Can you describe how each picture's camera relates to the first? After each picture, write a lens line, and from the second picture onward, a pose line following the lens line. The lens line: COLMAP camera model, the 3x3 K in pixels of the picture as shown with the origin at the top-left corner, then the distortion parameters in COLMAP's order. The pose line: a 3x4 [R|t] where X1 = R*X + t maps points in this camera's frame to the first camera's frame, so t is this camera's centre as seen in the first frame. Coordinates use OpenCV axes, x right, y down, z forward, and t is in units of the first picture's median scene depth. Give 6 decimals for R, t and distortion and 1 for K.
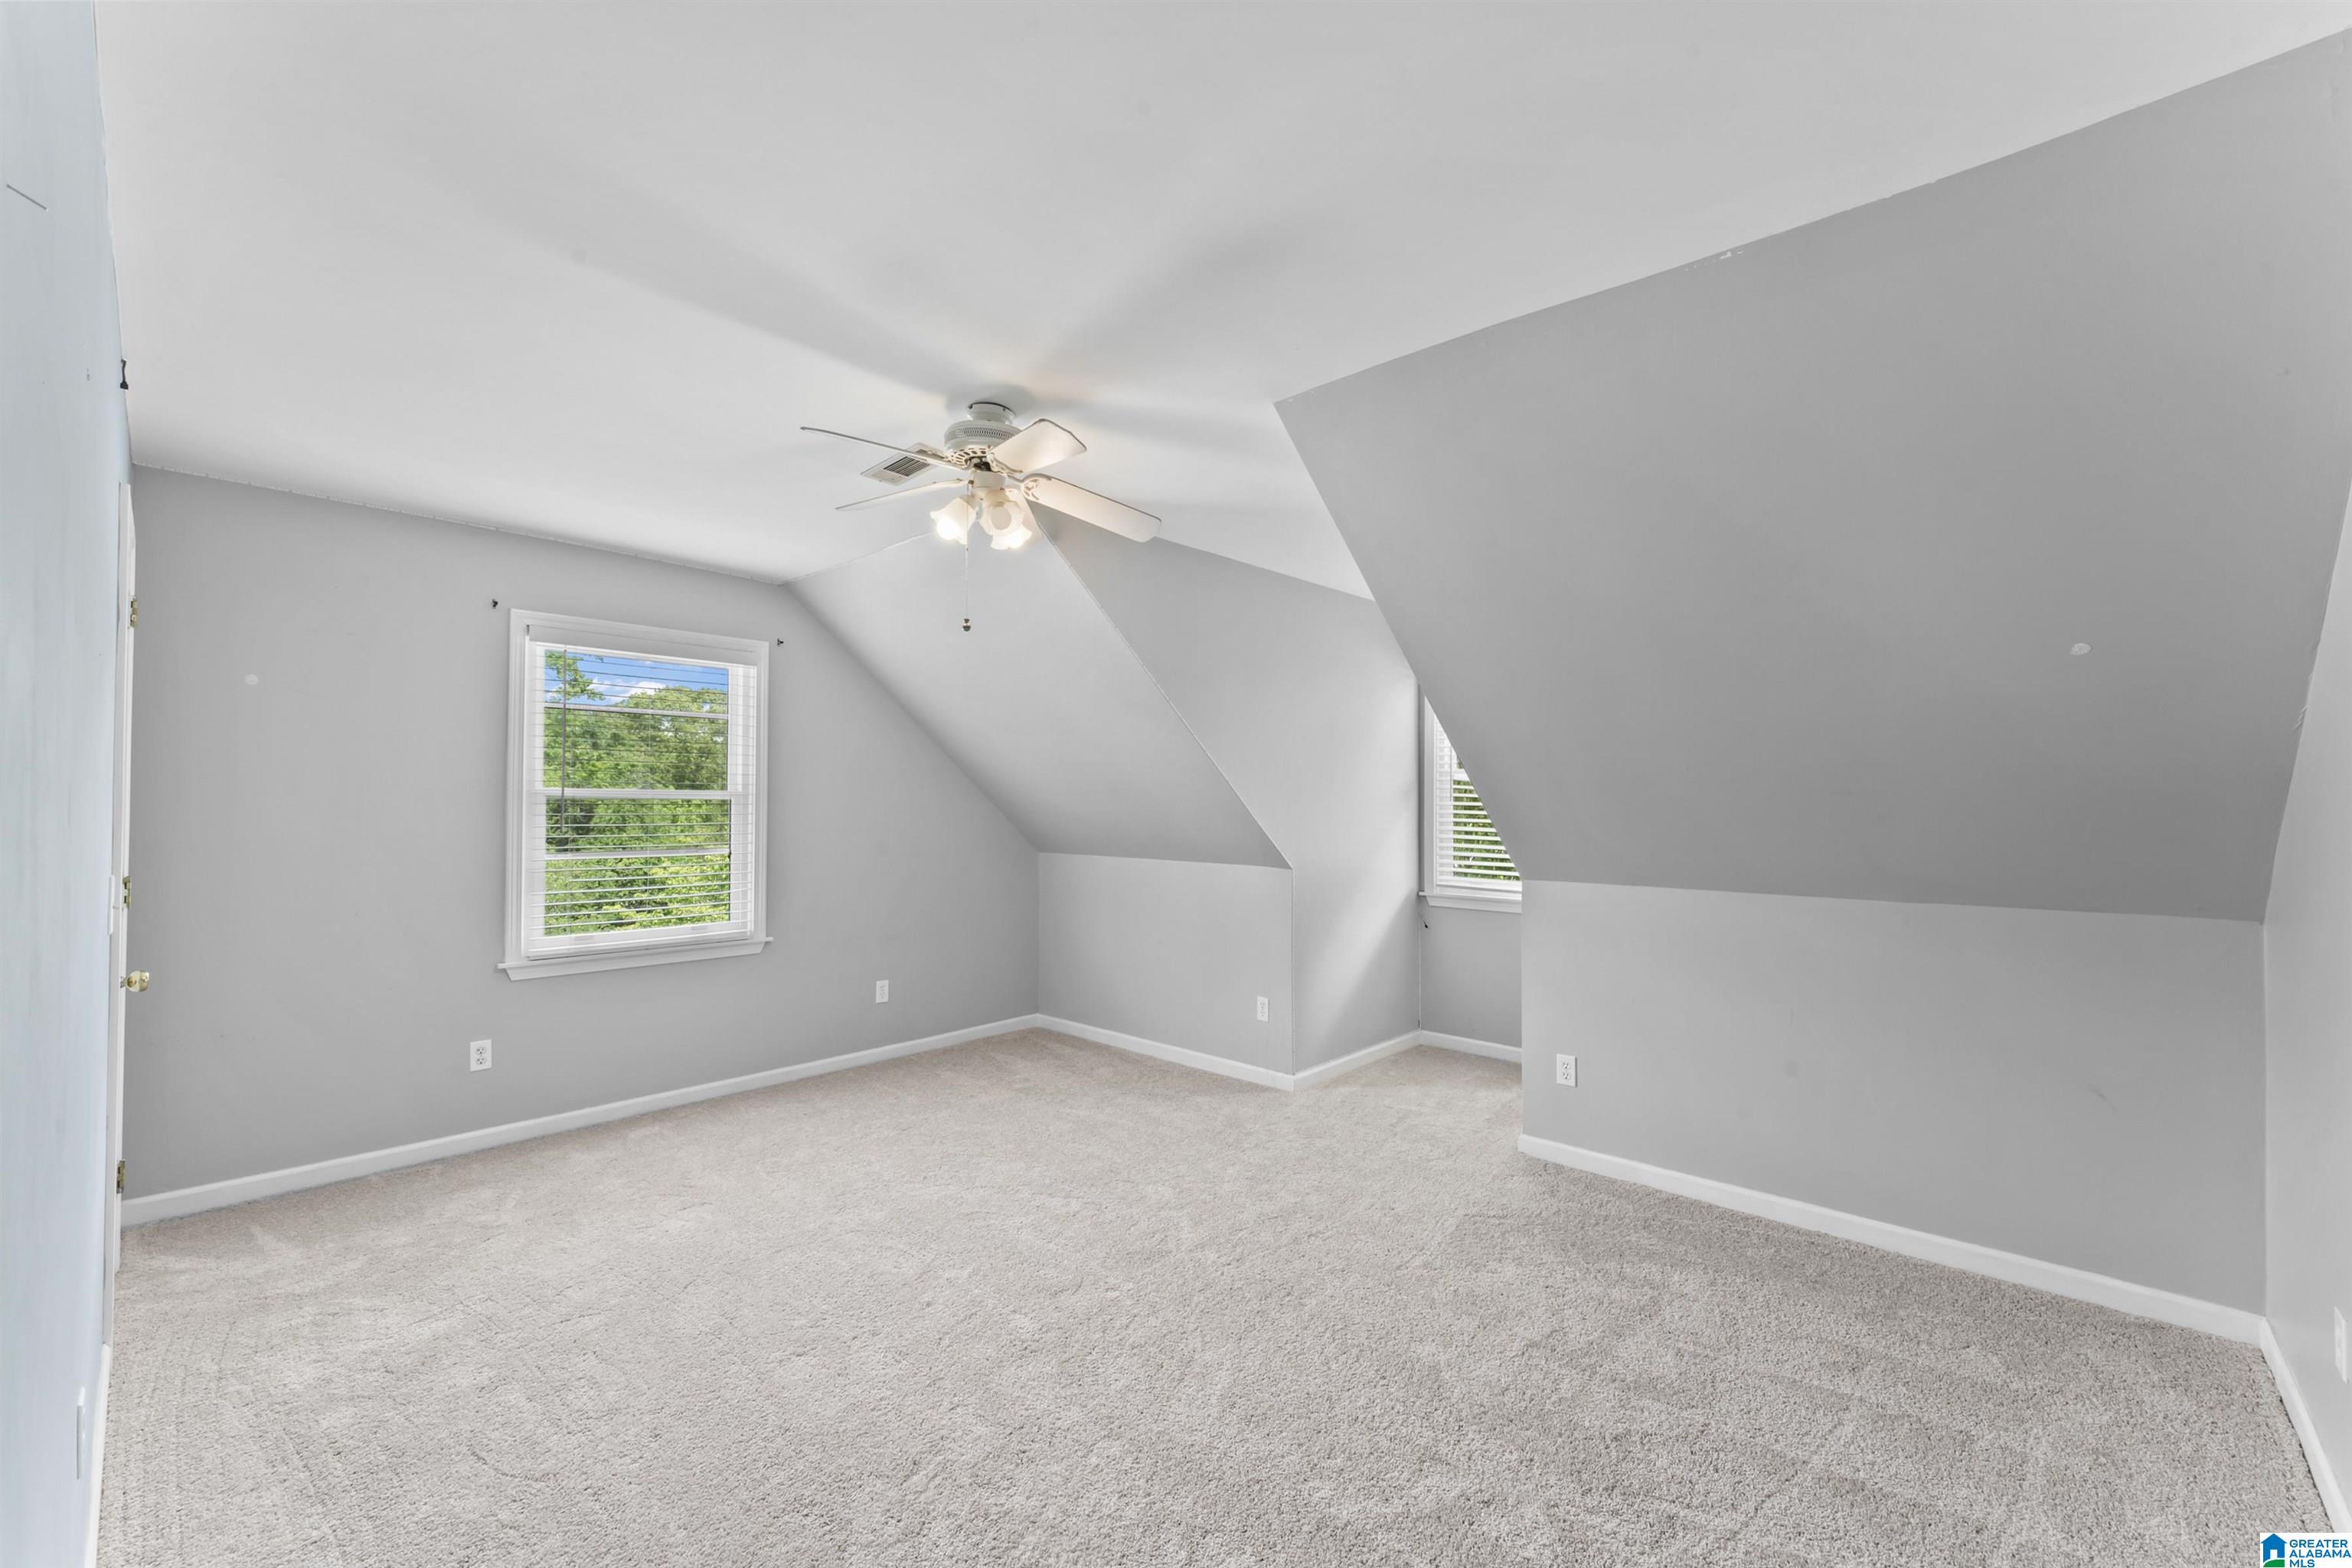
lens RADIAL K [[939.2, 0, 1179.6], [0, 939.2, 792.5], [0, 0, 1]] dist [-0.004545, -0.000319]
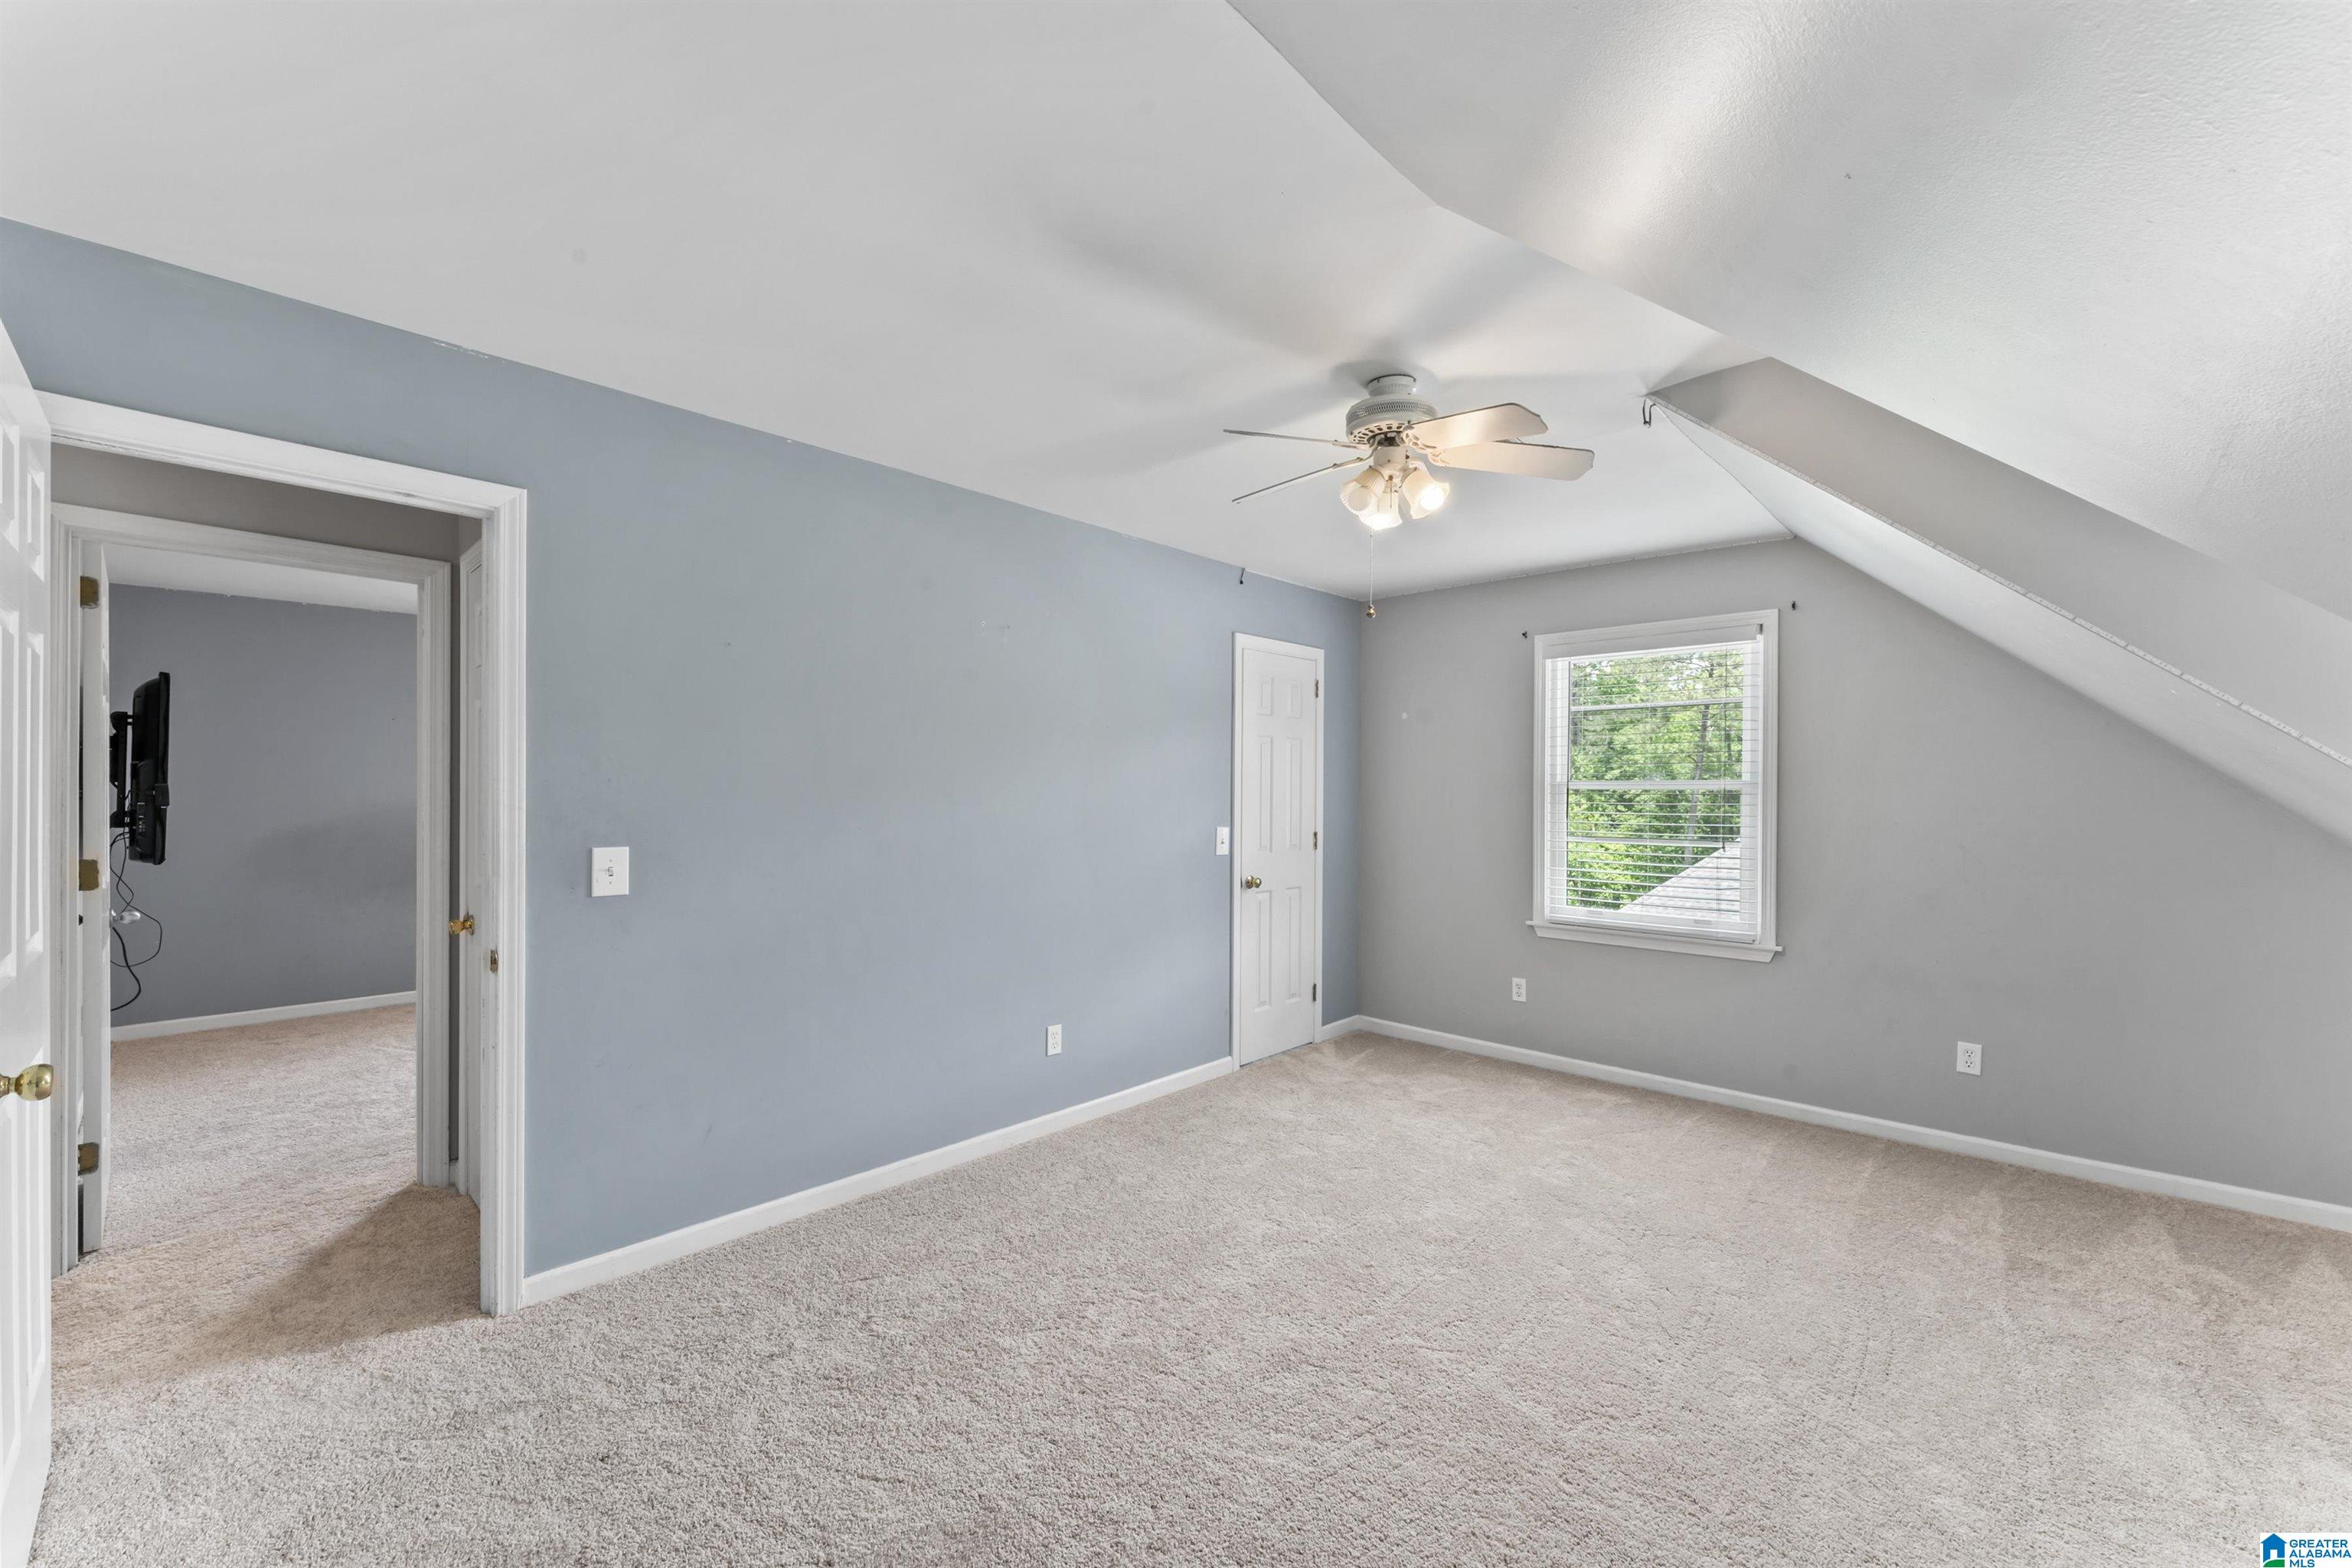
lens RADIAL K [[939.2, 0, 1179.3], [0, 939.2, 791.5], [0, 0, 1]] dist [-0.004545, -0.000319]
pose [[-0.032126, -0.007711, -0.999454, 0.544080], [0.008799, 0.999929, -0.007998, 0.015306], [0.999445, -0.009052, -0.032056, 0.569920]]
